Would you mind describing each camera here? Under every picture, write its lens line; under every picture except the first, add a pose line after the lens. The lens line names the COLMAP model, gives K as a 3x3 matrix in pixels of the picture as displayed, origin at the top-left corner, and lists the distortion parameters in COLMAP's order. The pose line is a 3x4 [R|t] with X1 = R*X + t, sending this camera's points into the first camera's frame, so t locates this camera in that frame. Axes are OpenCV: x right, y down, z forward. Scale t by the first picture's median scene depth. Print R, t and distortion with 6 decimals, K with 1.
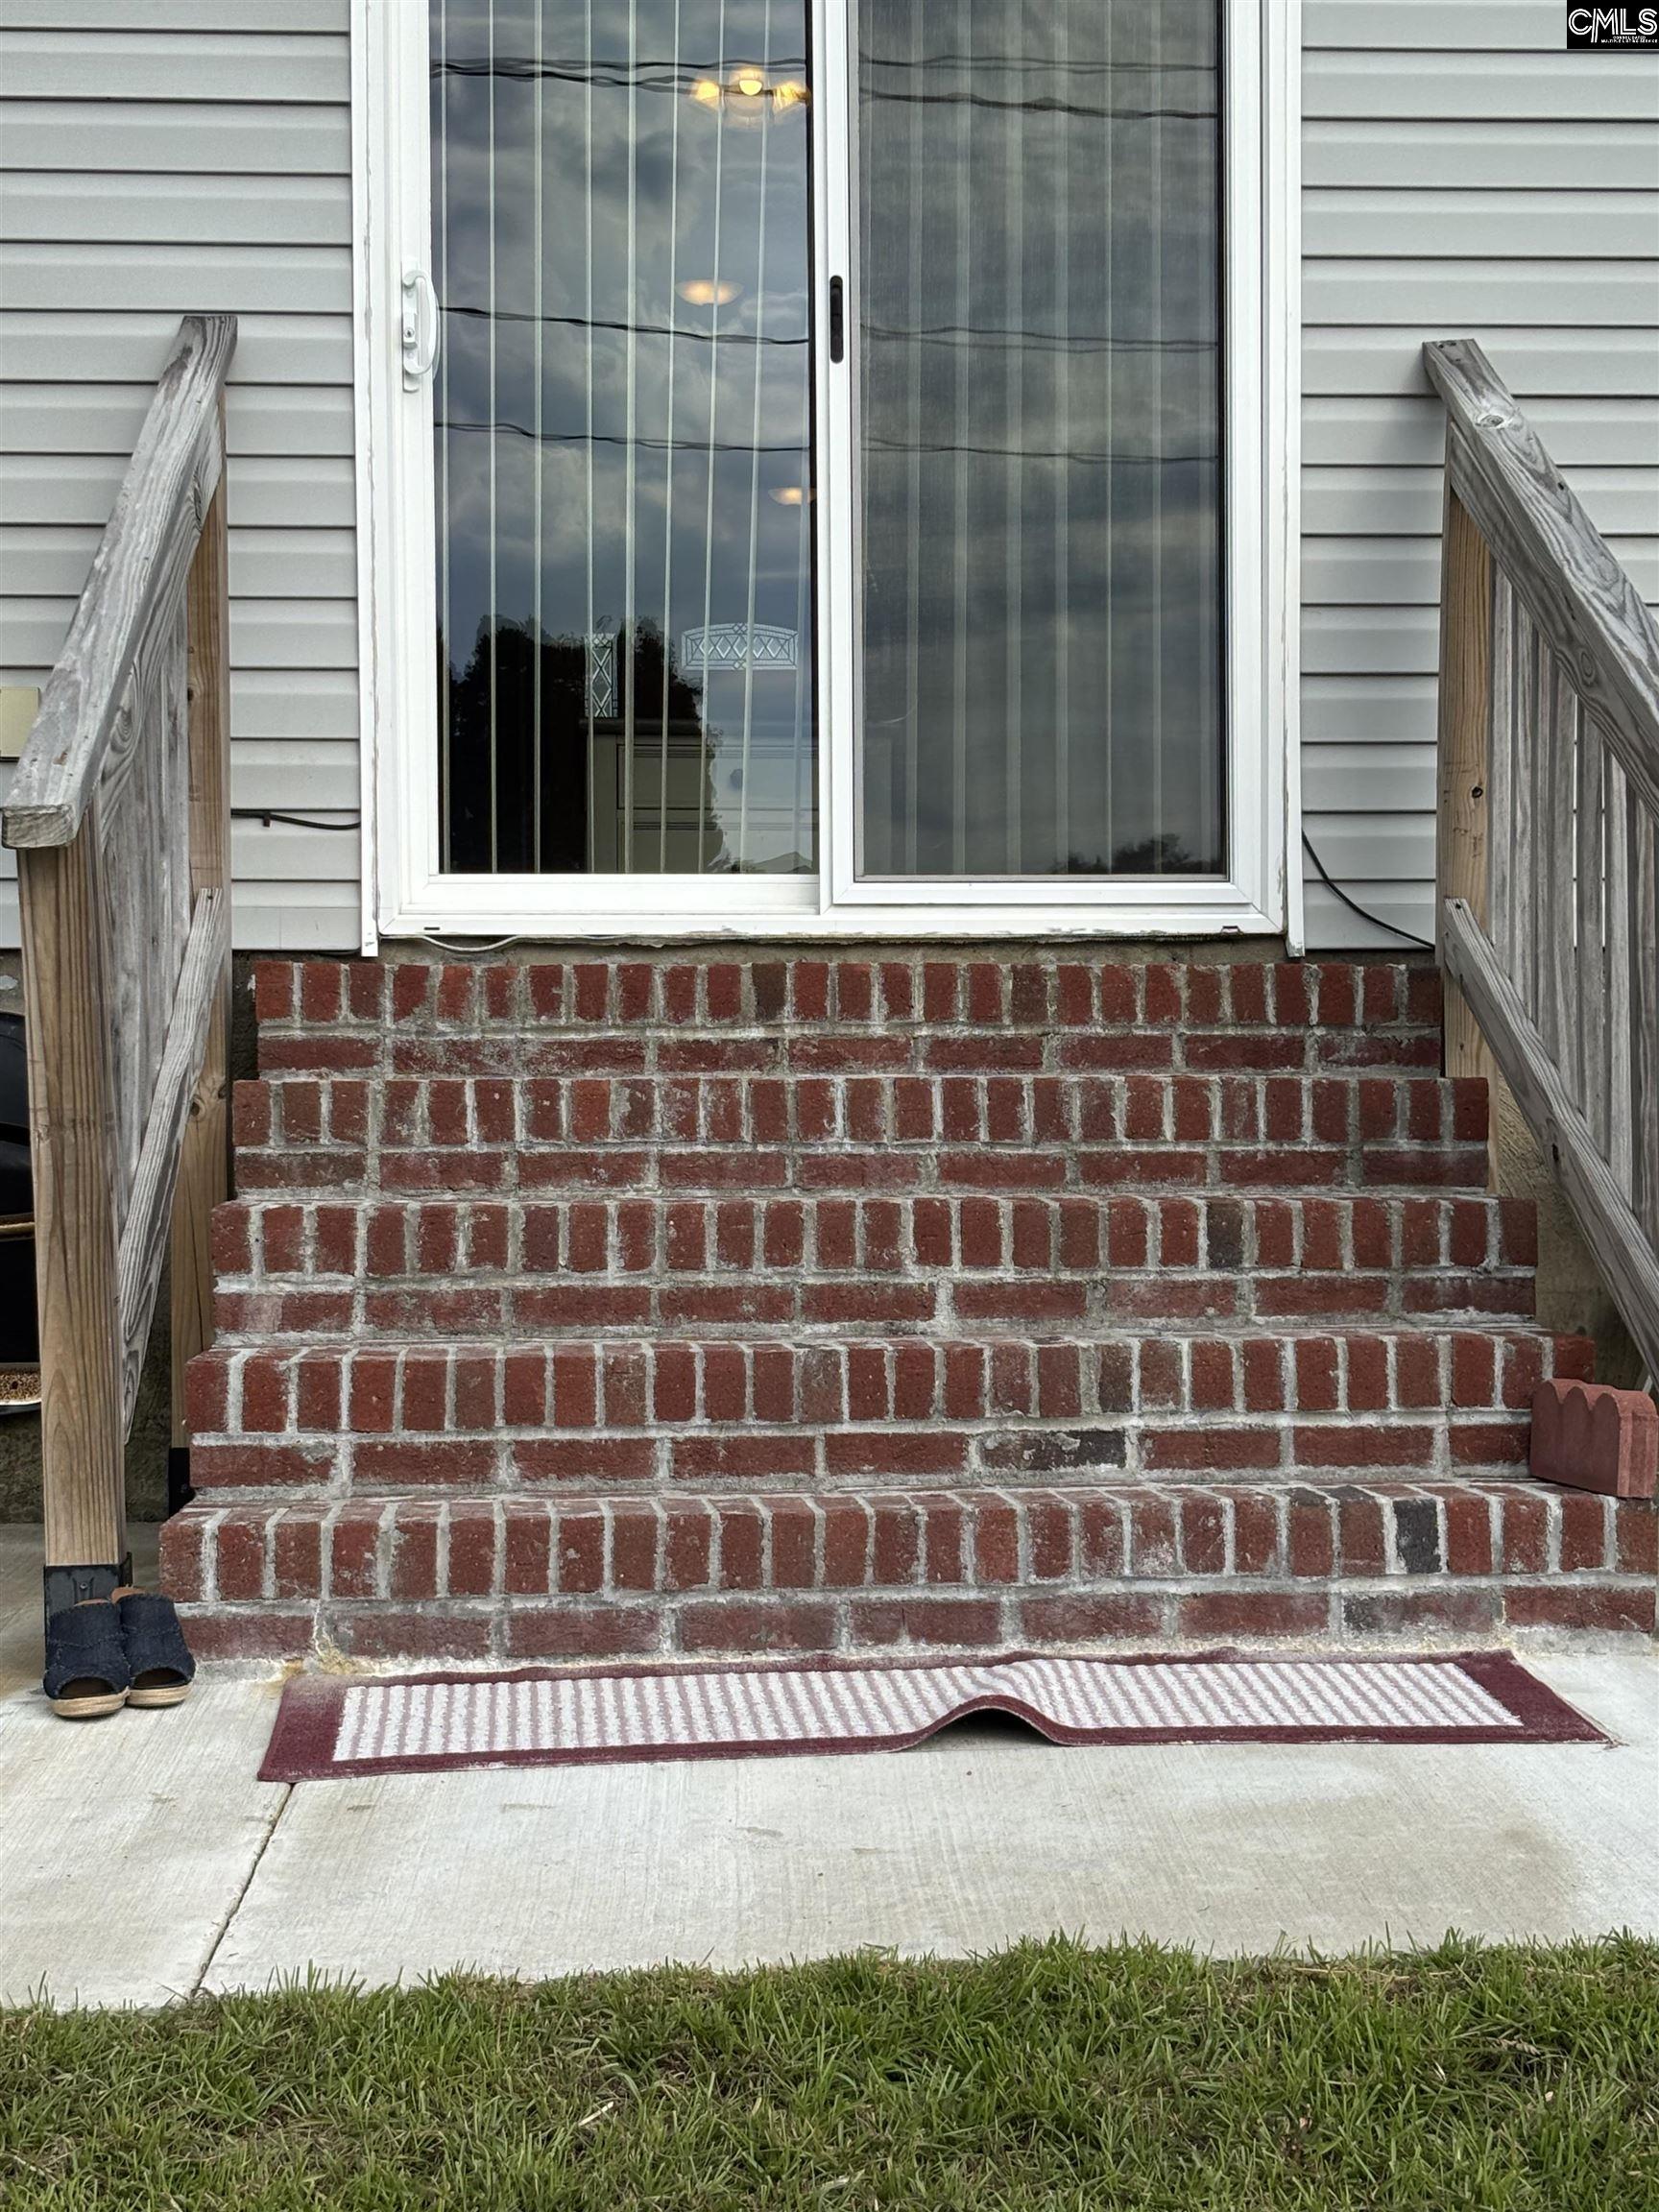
lens RADIAL K [[3791.3, 0, 829.5], [0, 3791.3, 1106.0], [0, 0, 1]] dist [0.342650, -1.542028]
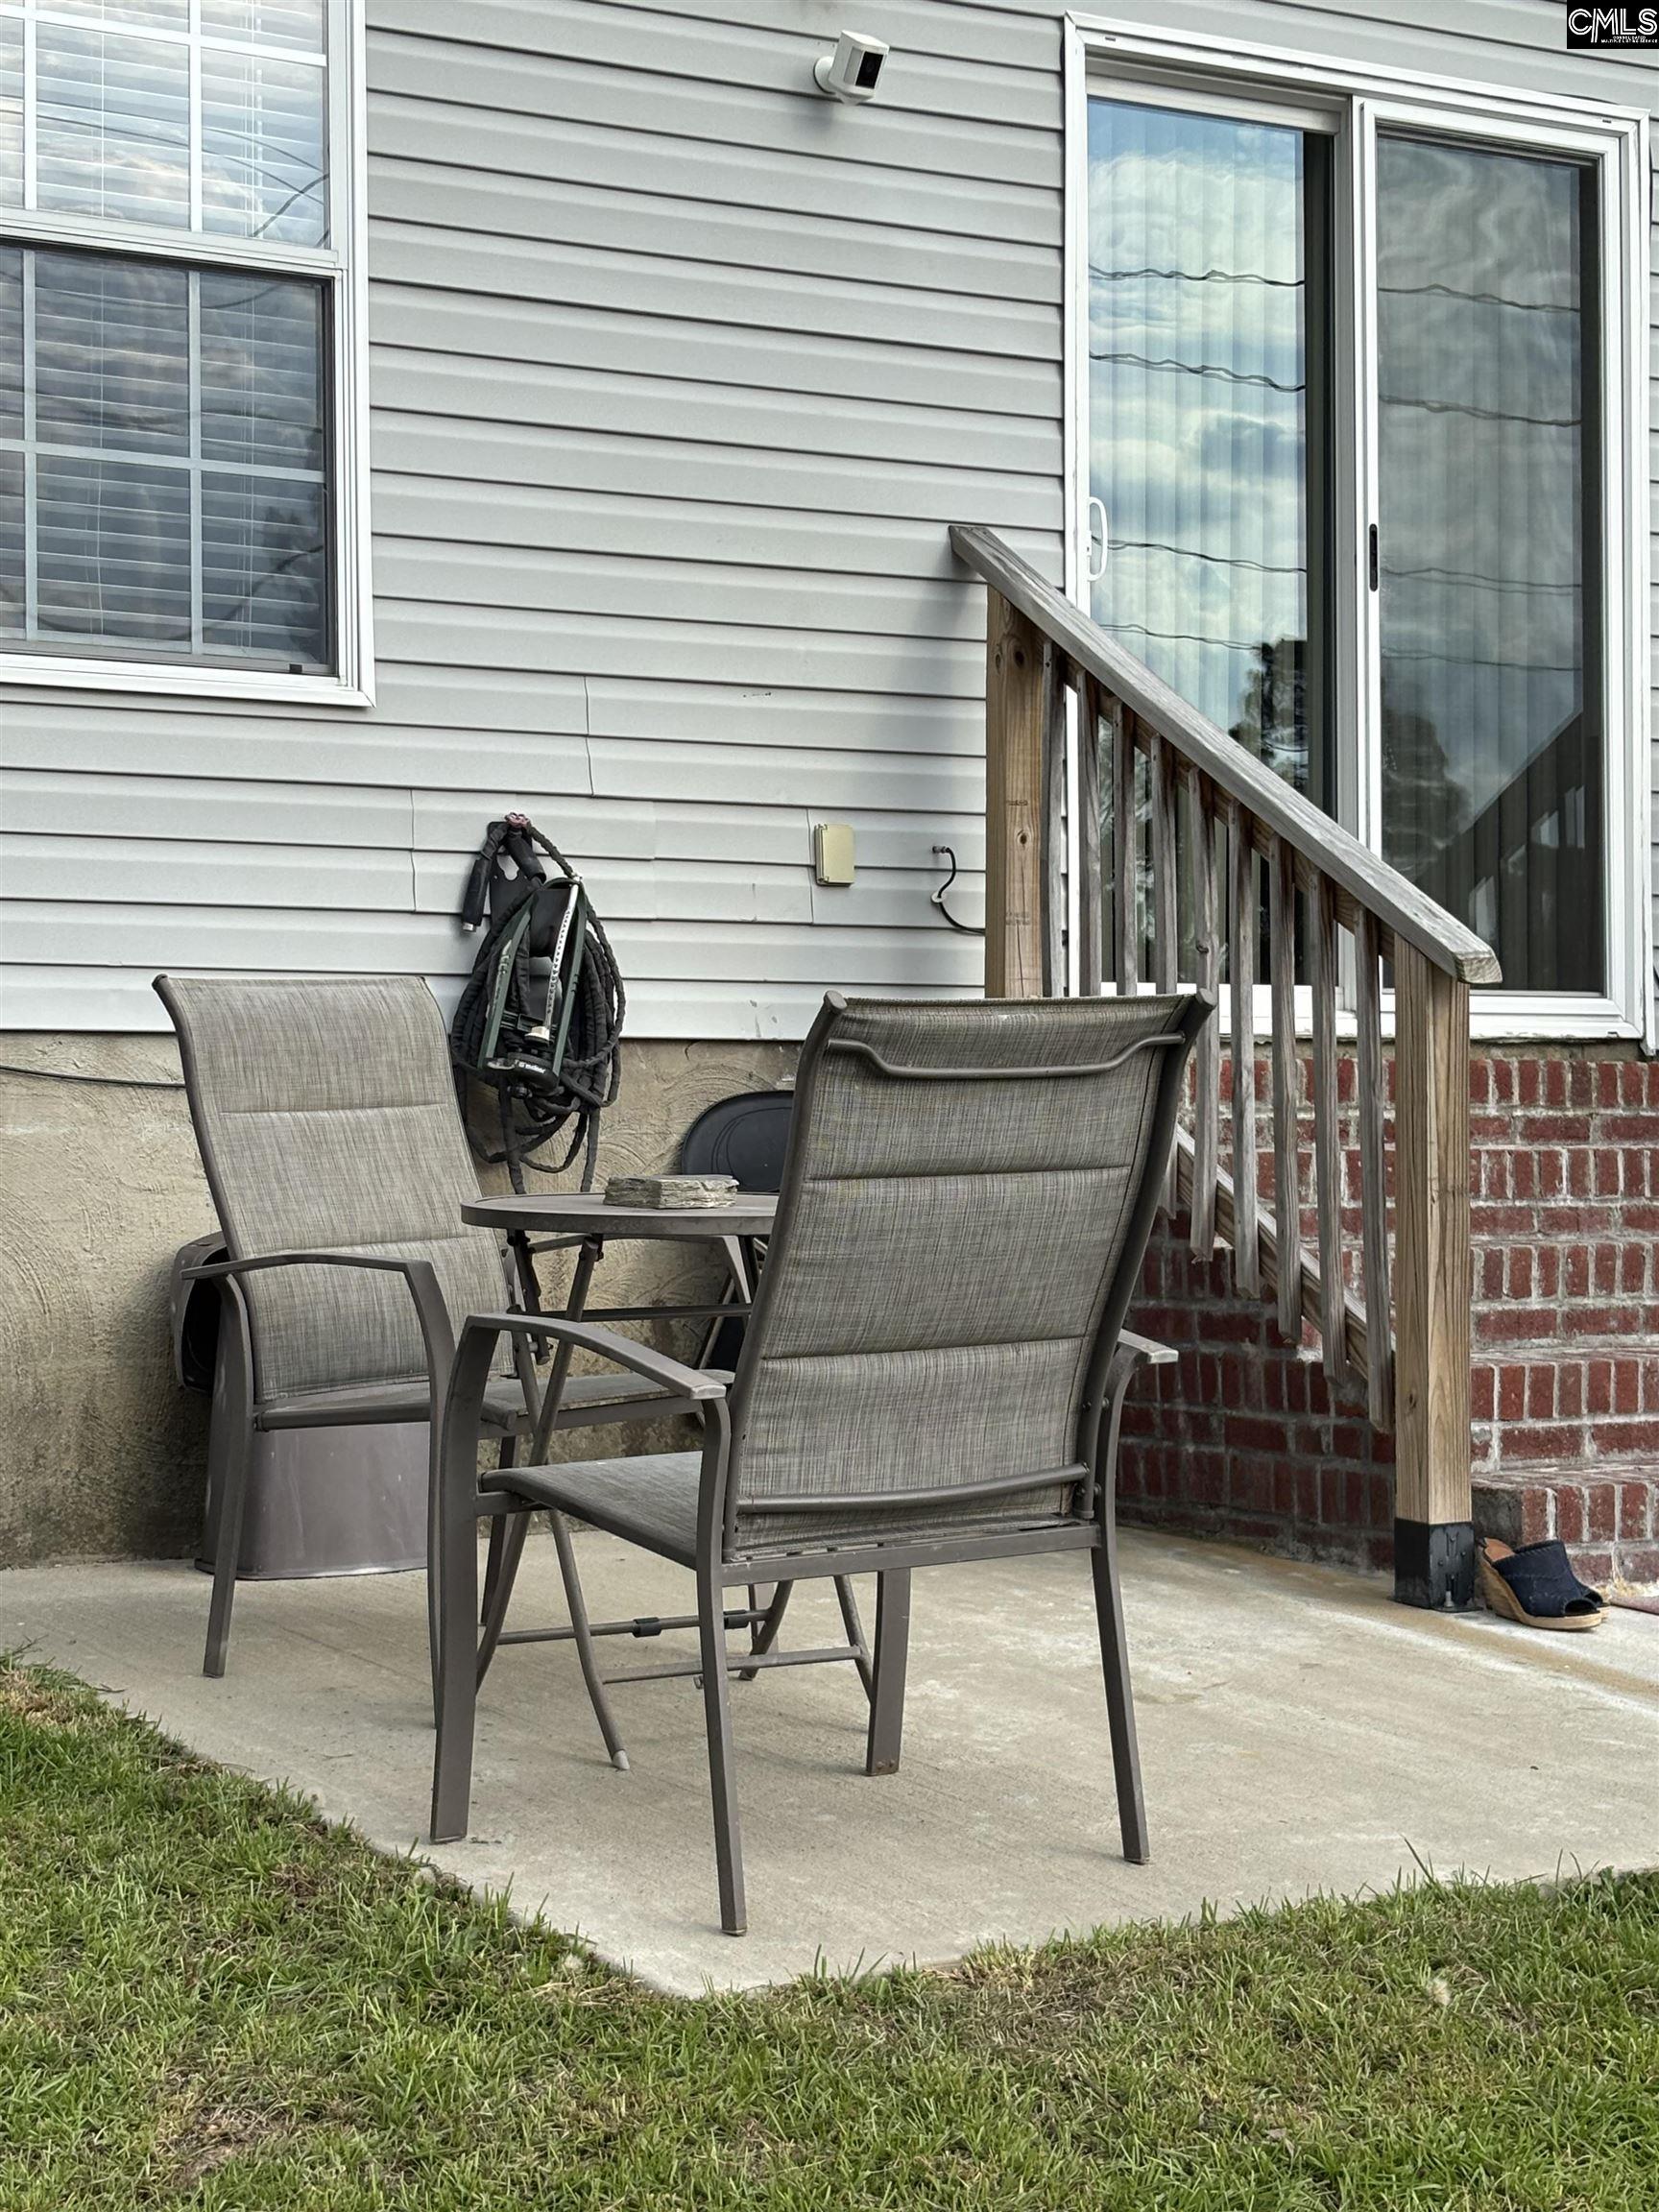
lens RADIAL K [[3791.3, 0, 829.5], [0, 3791.3, 1106.0], [0, 0, 1]] dist [0.342650, -1.542028]
pose [[0.885277, 0.003547, 0.465050, -0.889566], [0.001525, 0.999943, -0.010530, -0.009336], [-0.465061, 0.010032, 0.885222, -0.062226]]
